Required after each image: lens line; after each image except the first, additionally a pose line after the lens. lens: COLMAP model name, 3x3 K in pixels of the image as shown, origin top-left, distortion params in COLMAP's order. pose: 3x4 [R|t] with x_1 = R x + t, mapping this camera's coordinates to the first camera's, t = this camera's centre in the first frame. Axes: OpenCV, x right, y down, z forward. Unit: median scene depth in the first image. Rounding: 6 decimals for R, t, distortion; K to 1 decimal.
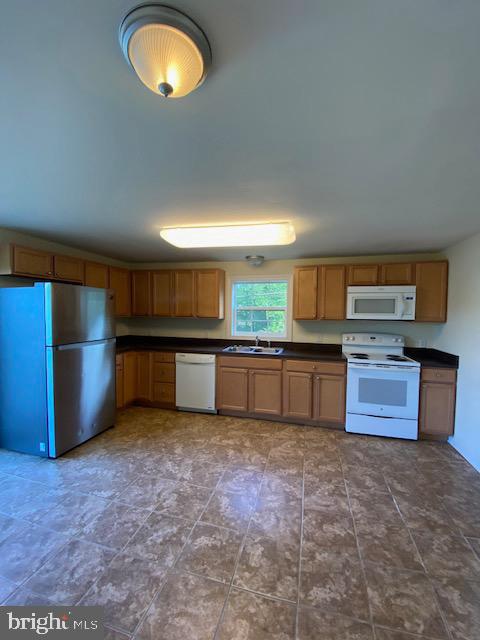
lens RADIAL K [[264.2, 0, 239.7], [0, 264.2, 316.8], [0, 0, 1]] dist [-0.001183, -0.005510]
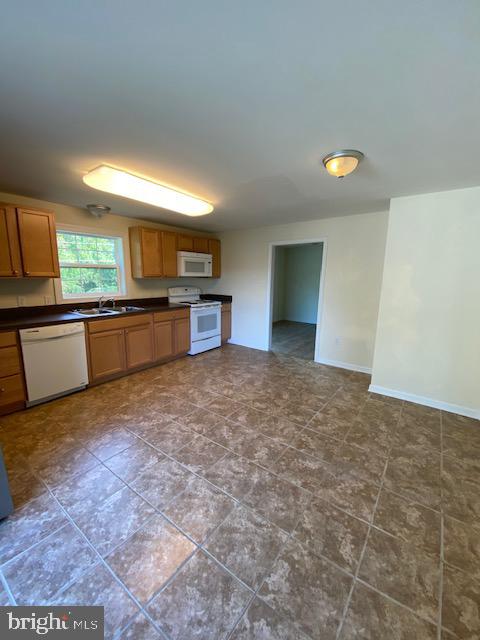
lens RADIAL K [[264.2, 0, 237.5], [0, 264.2, 319.6], [0, 0, 1]] dist [-0.001183, -0.005510]
pose [[0.361326, -0.164800, 0.917761, -0.818115], [0.022001, 0.985490, 0.168300, 0.005723], [-0.932180, -0.040619, 0.359709, 0.266081]]
